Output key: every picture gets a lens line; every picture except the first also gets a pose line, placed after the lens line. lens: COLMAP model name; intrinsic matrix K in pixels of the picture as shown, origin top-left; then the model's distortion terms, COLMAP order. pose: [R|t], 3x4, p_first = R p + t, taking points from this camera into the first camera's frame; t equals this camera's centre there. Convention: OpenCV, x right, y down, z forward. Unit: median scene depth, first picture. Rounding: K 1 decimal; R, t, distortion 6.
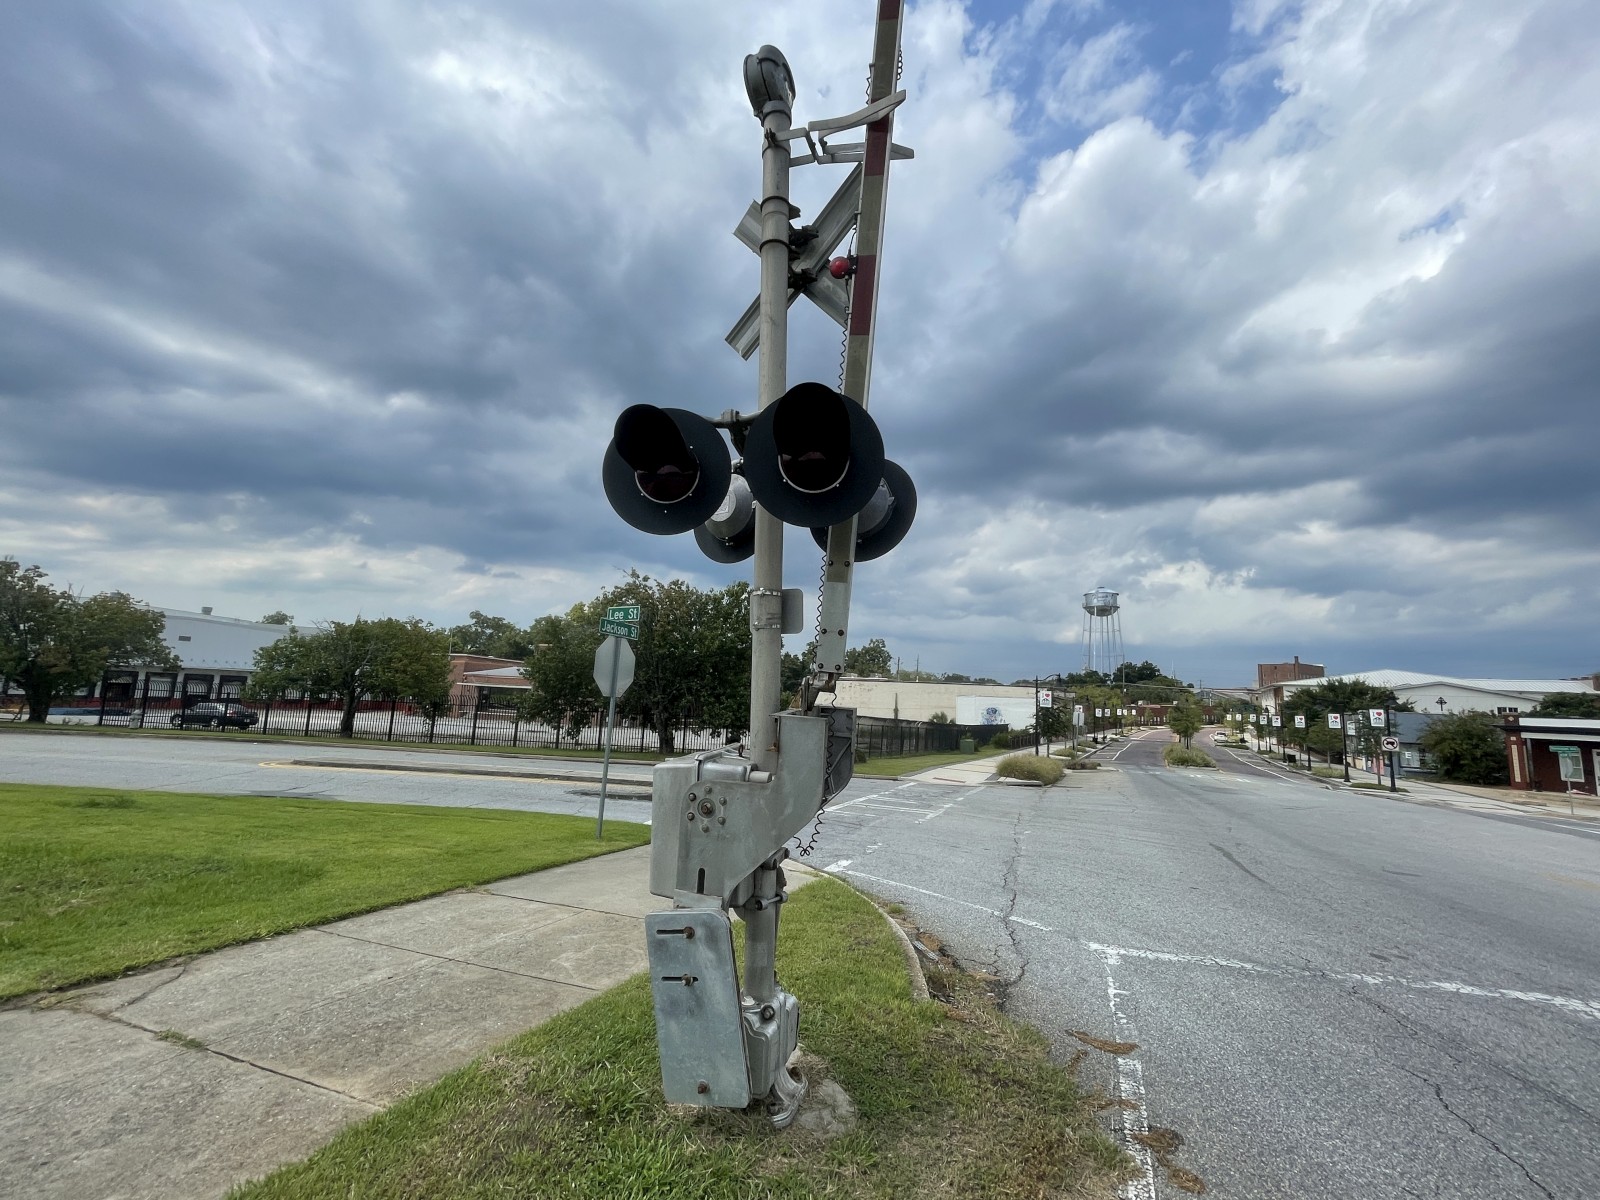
lens RADIAL K [[652.0, 0, 792.7], [0, 652.0, 585.2], [0, 0, 1]] dist [-0.006929, -0.000209]
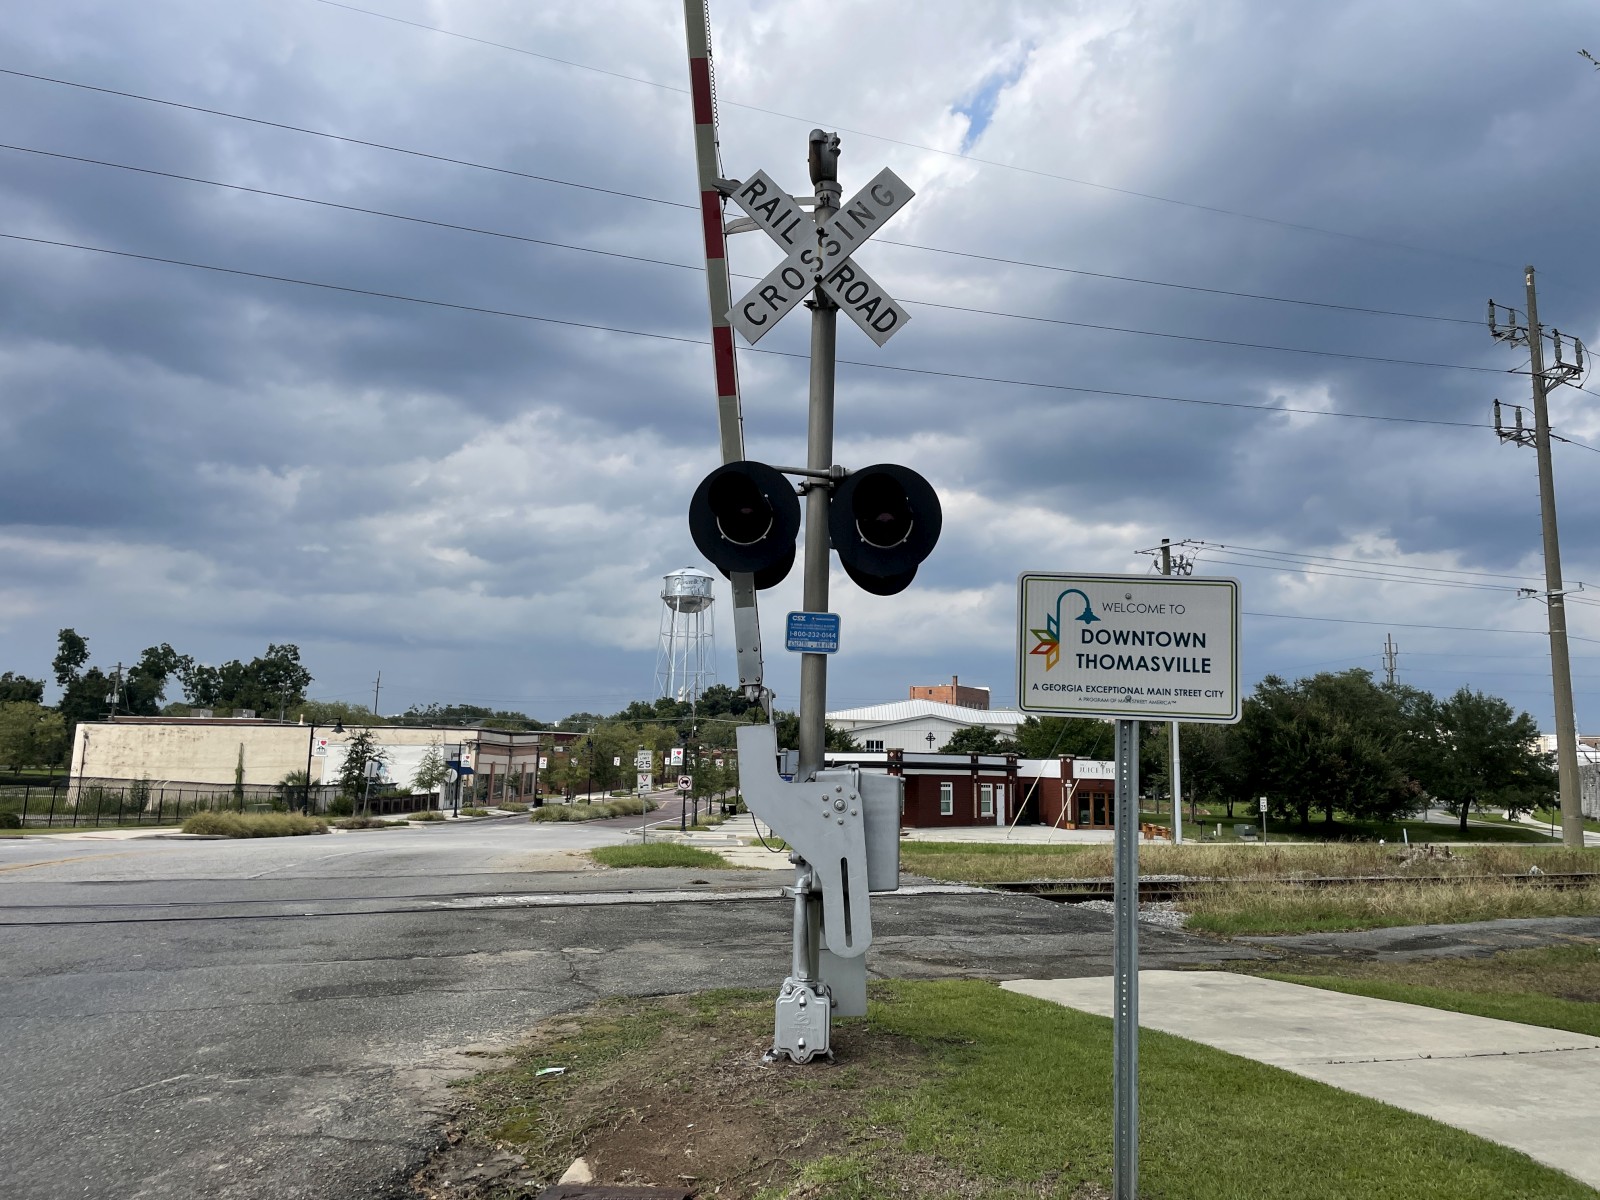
lens RADIAL K [[1210.8, 0, 817.8], [0, 1210.8, 580.5], [0, 0, 1]] dist [0.095773, -0.128265]
pose [[0.883132, 0.039836, 0.467430, 0.070636], [-0.056745, 0.998143, 0.022145, -0.037476], [-0.465680, -0.046081, 0.883753, -0.232021]]
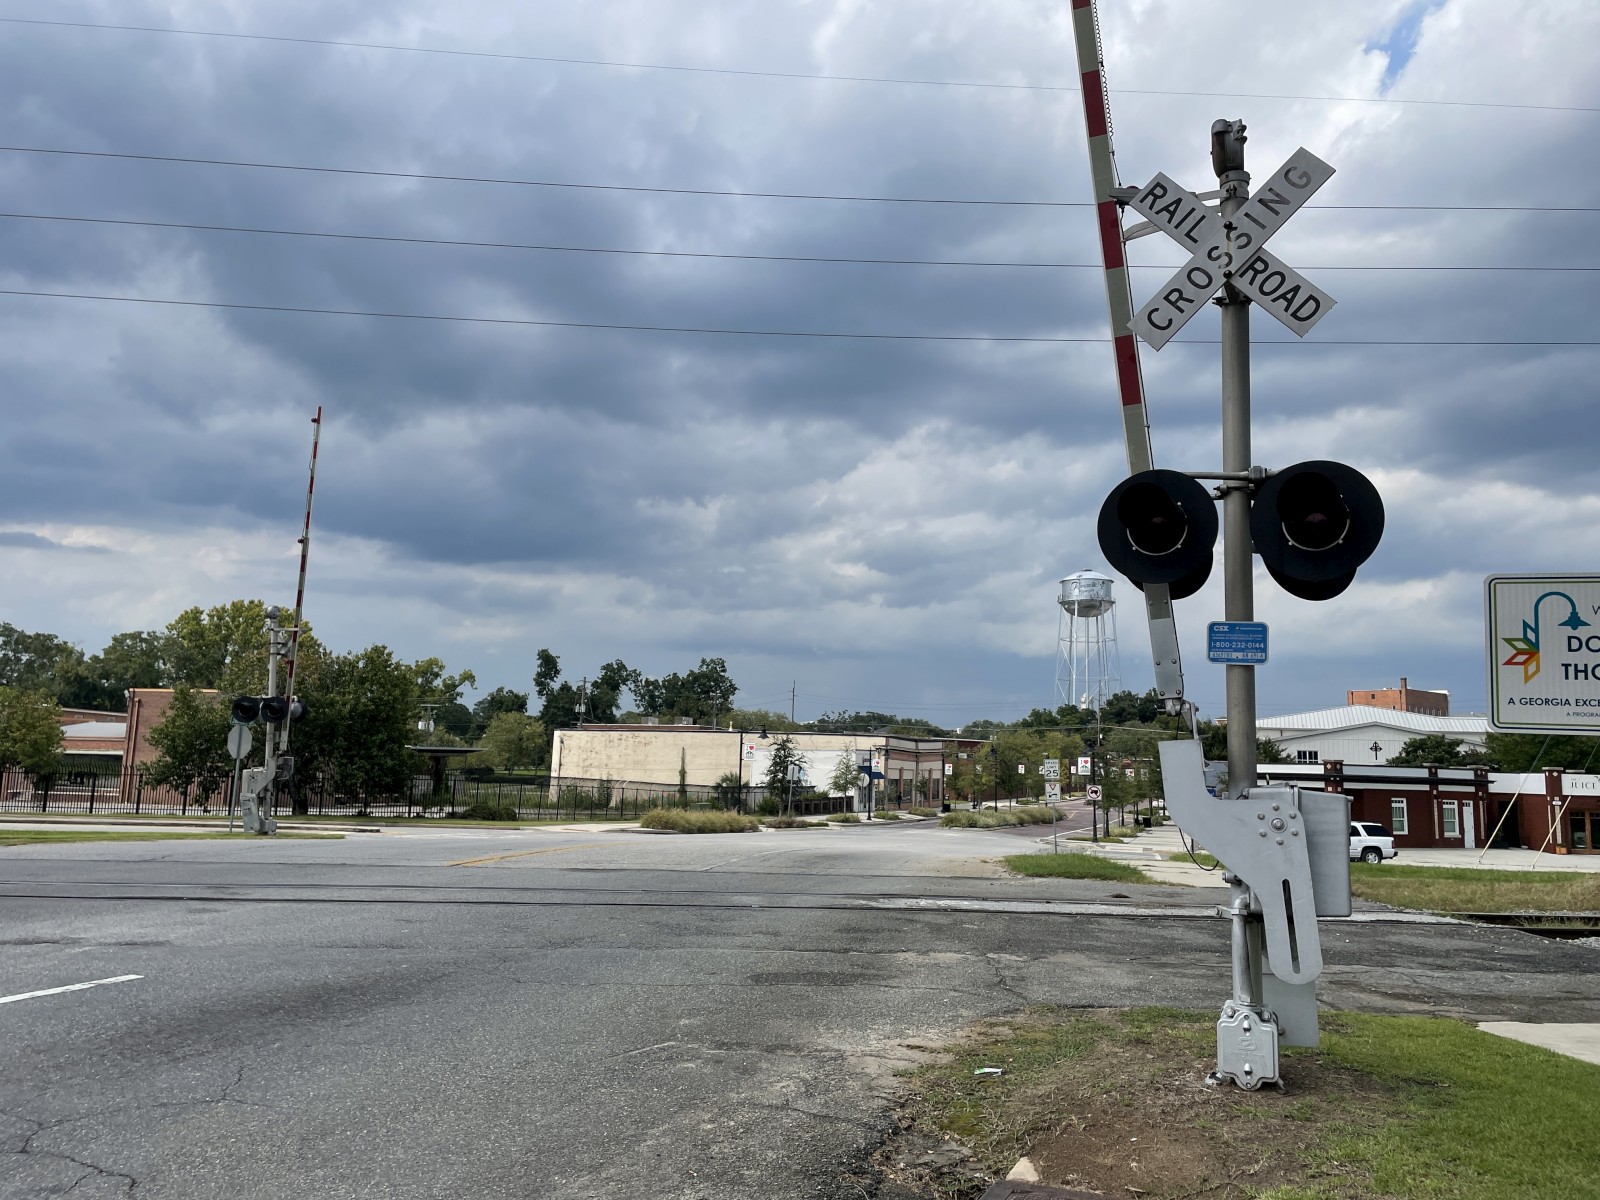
lens RADIAL K [[1210.8, 0, 776.2], [0, 1210.8, 586.2], [0, 0, 1]] dist [0.095773, -0.128265]
pose [[0.991384, -0.002474, 0.130963, 0.069258], [-0.001677, 0.999500, 0.031576, -0.038037], [-0.130975, -0.031524, 0.990884, -0.233609]]
